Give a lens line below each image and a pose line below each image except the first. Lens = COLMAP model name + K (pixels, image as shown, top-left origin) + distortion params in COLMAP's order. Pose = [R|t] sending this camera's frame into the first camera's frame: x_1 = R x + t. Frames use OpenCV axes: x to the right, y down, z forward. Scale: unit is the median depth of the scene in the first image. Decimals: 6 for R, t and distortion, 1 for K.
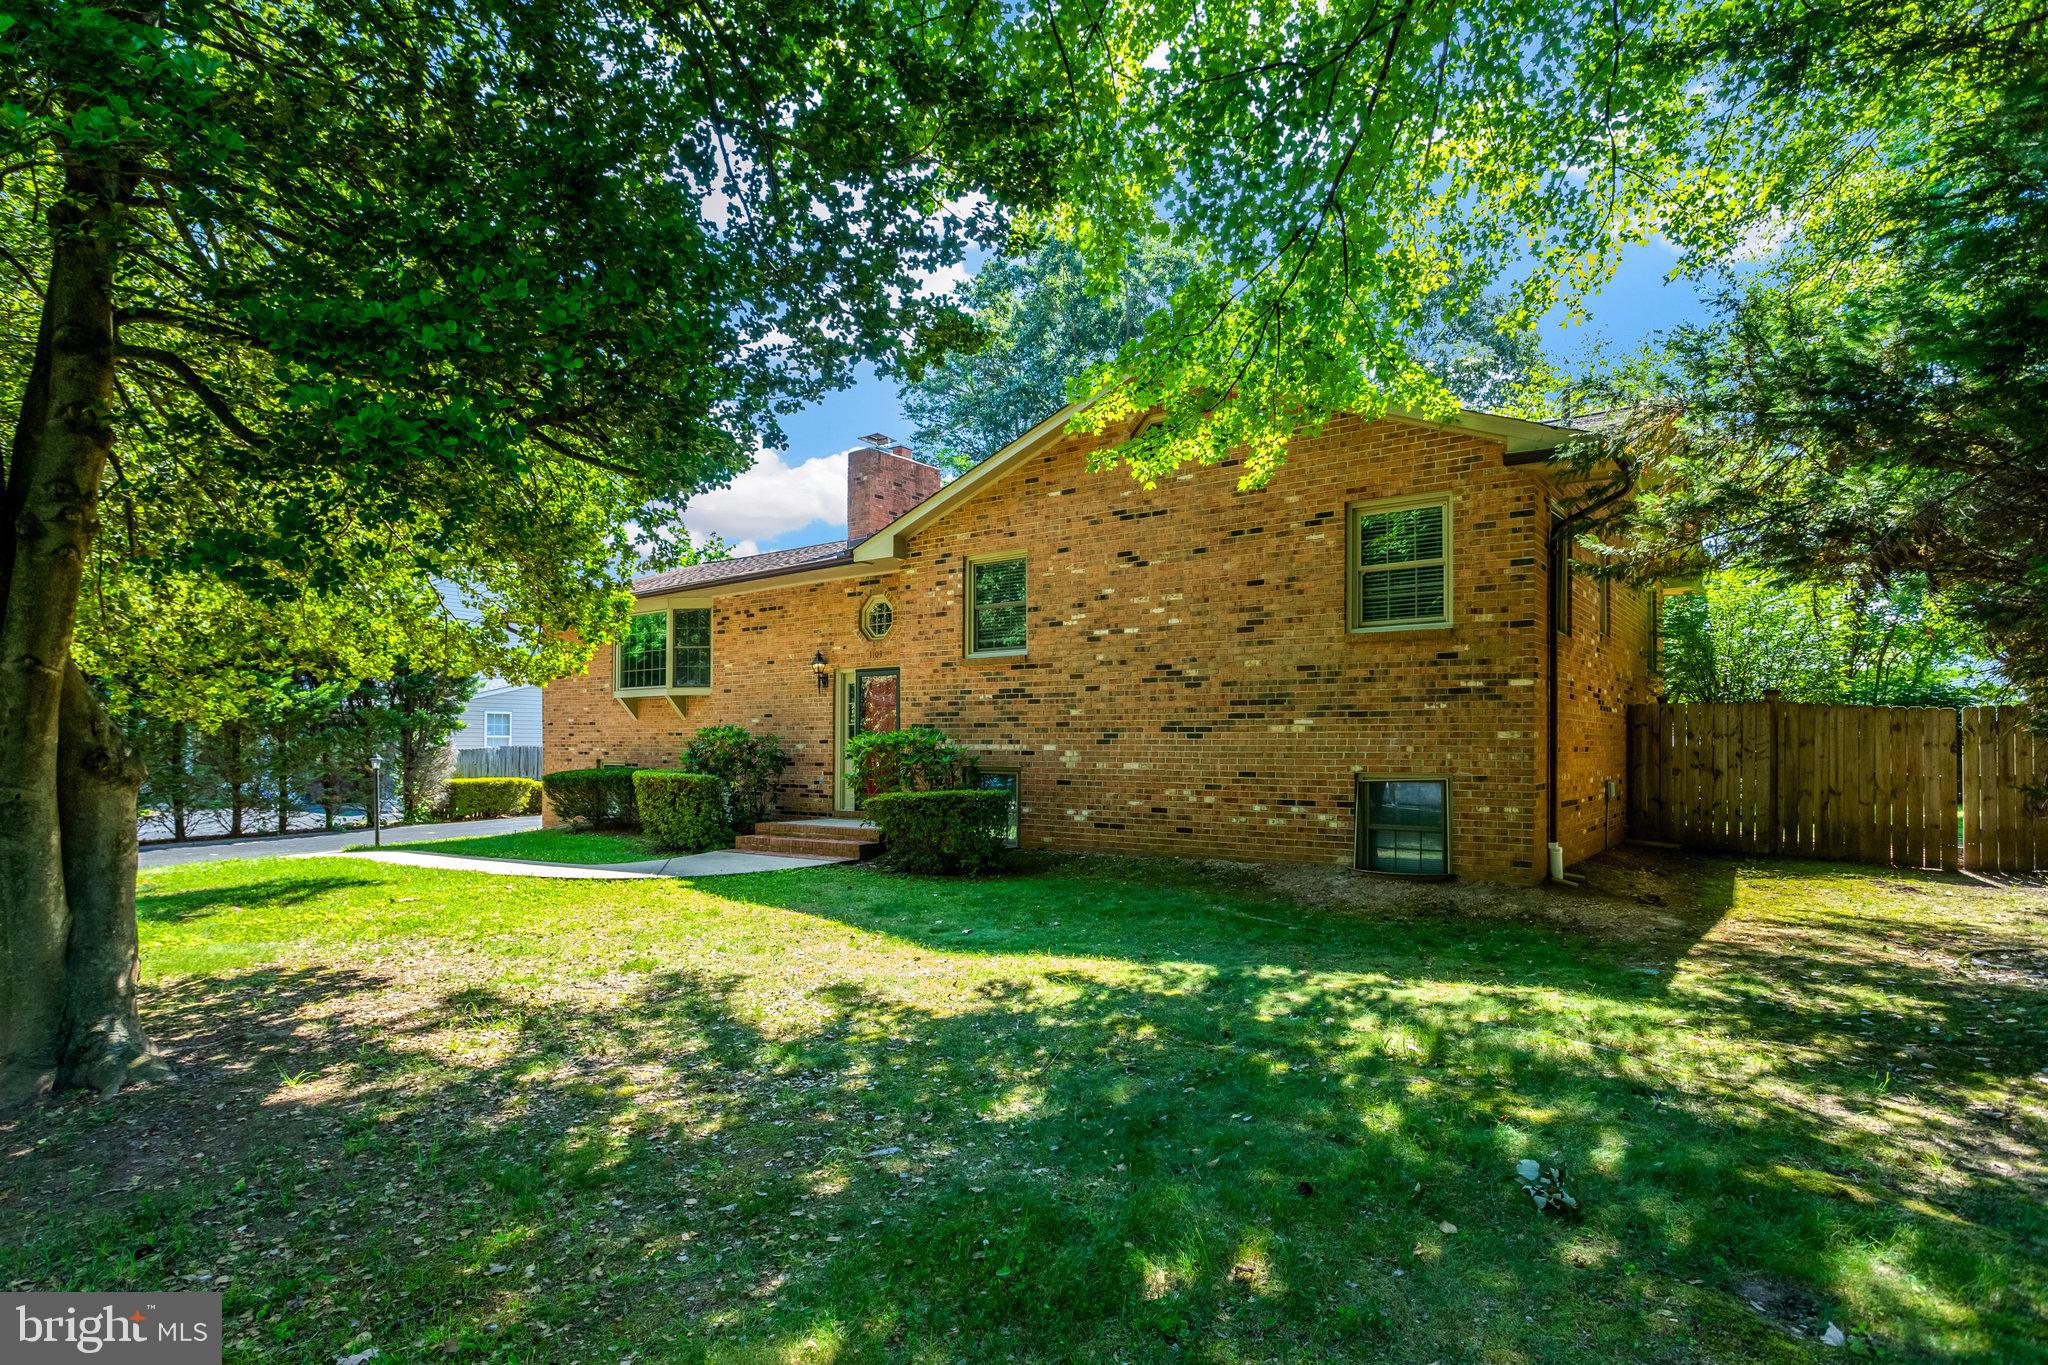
lens RADIAL K [[1044.6, 0, 1004.6], [0, 1044.6, 734.6], [0, 0, 1]] dist [0.003200, 0.000438]
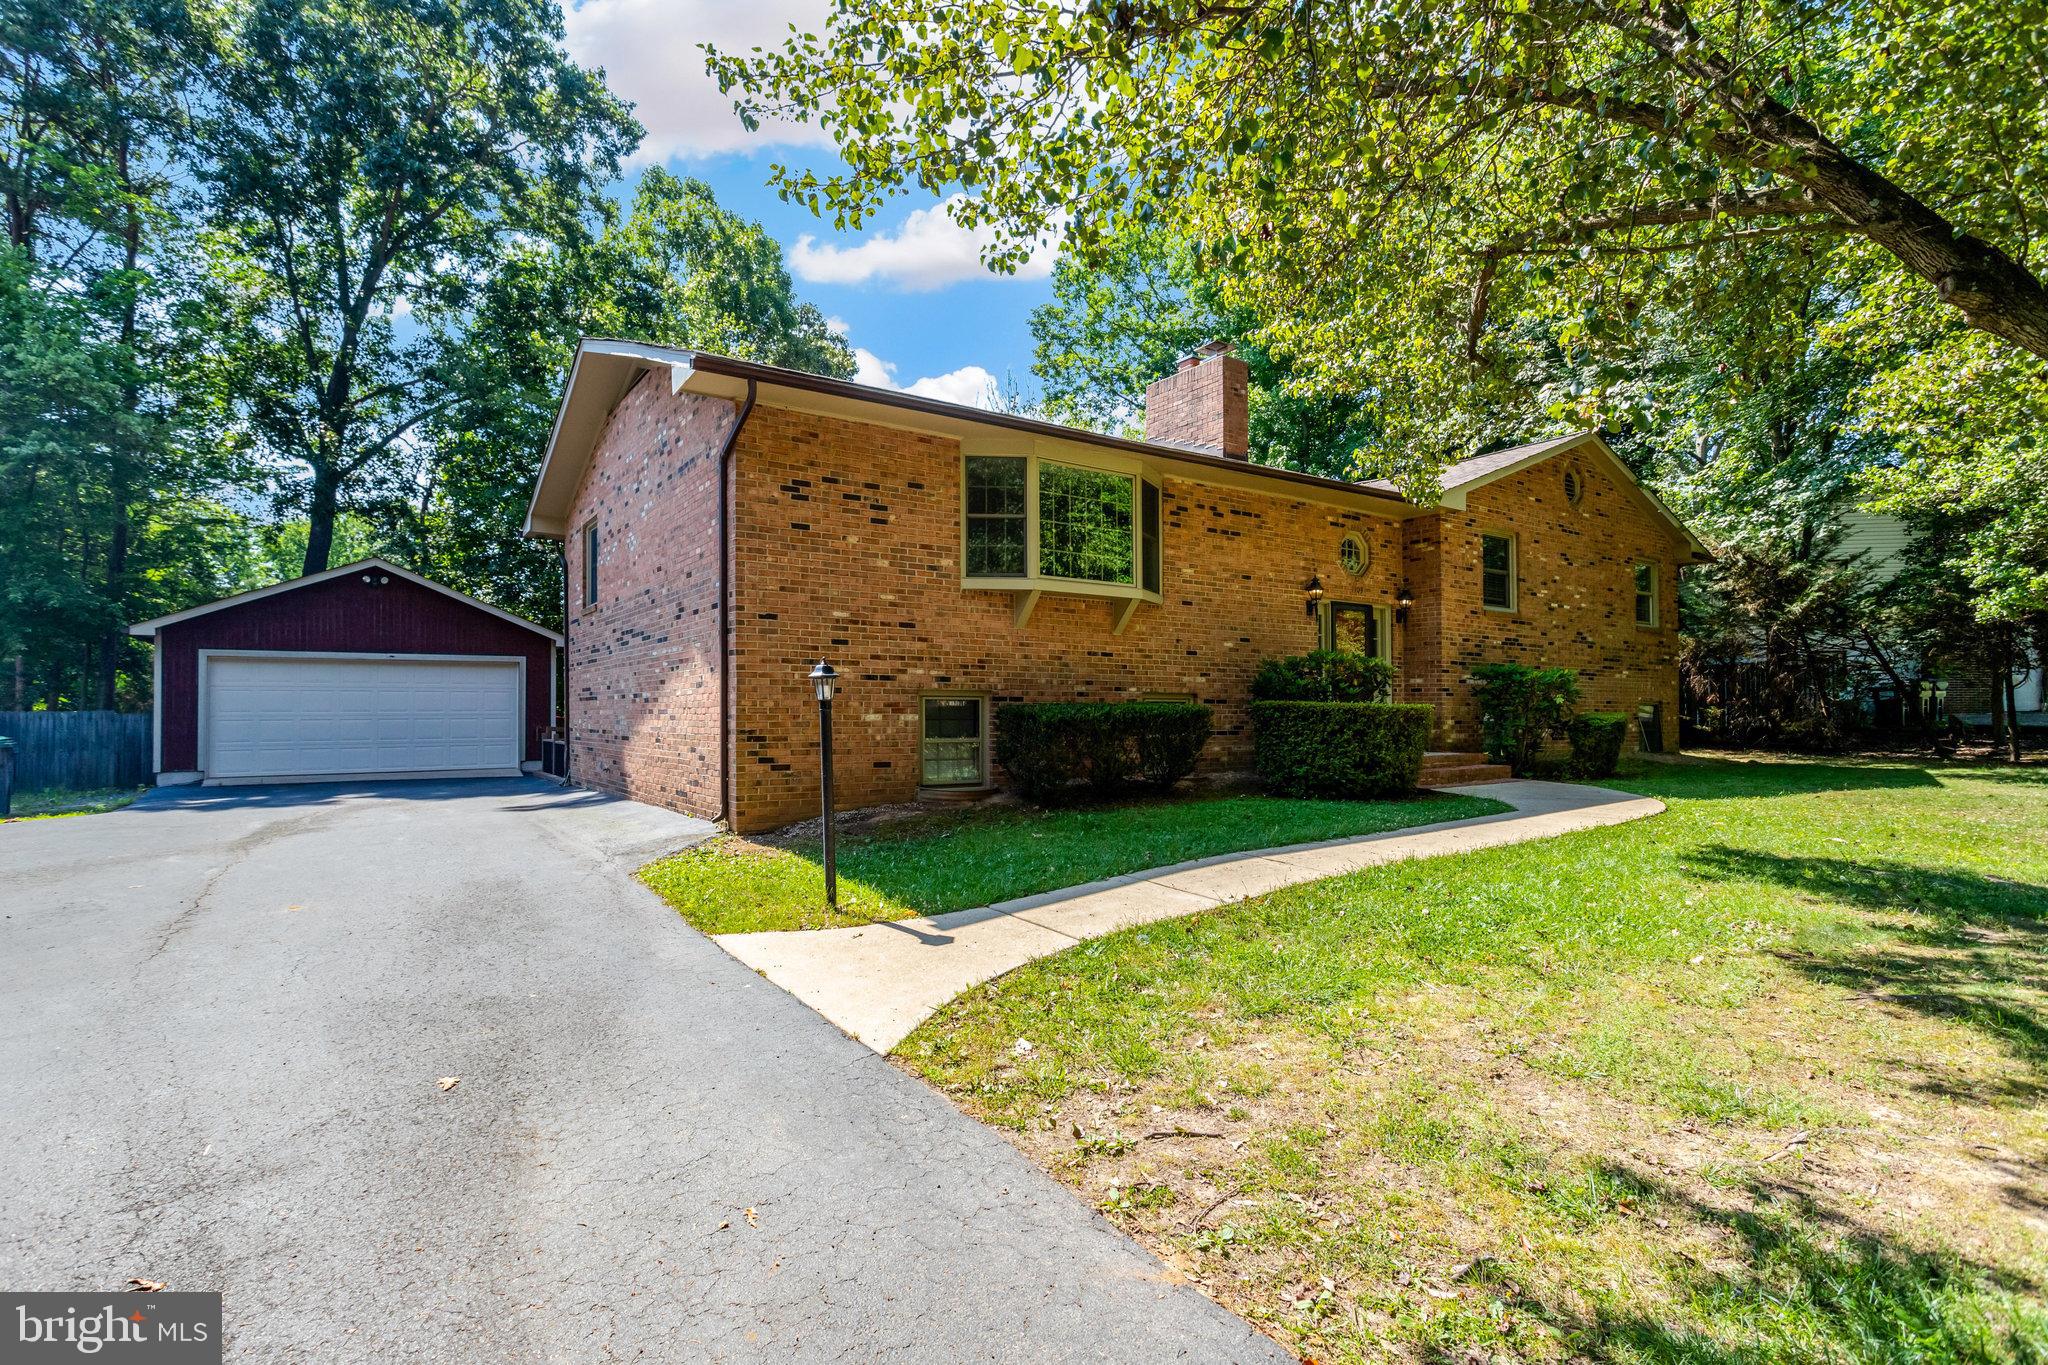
lens RADIAL K [[986.3, 0, 1031.1], [0, 986.3, 692.6], [0, 0, 1]] dist [0.000547, 0.002499]
pose [[0.303486, 0.017584, 0.952674, -1.093160], [-0.012034, 0.999821, -0.014621, 0.039881], [-0.952760, -0.007028, 0.303643, 0.975231]]
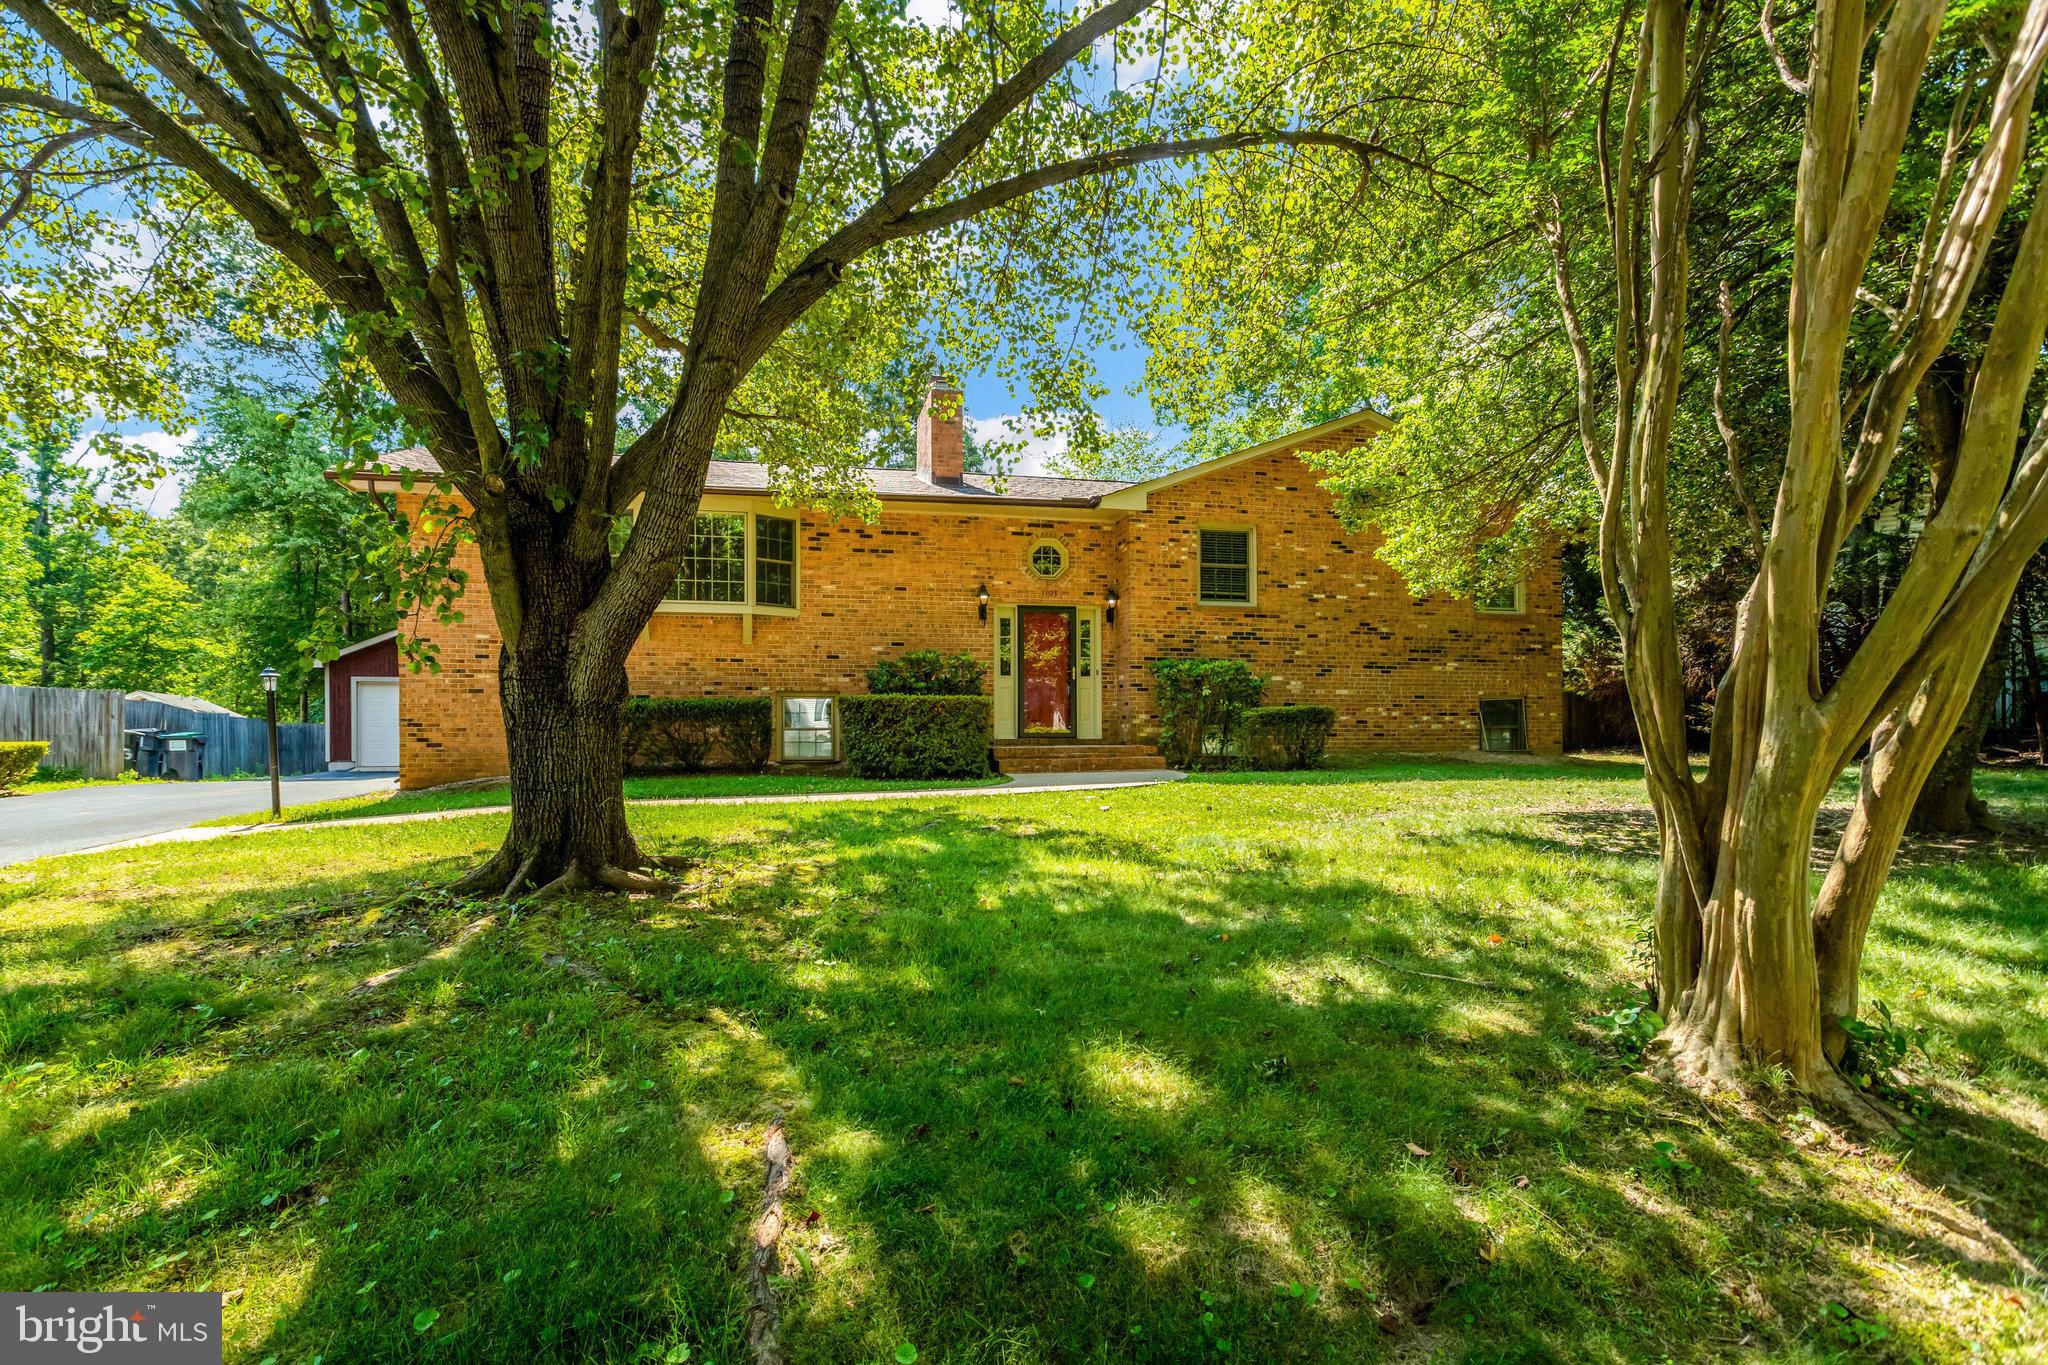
lens RADIAL K [[1044.6, 0, 1012.4], [0, 1044.6, 732.3], [0, 0, 1]] dist [0.003200, 0.000438]
pose [[0.636219, -0.001313, 0.771508, -0.948444], [-0.005487, 0.999966, 0.006227, 0.058905], [-0.771489, -0.008195, 0.636190, 0.327880]]
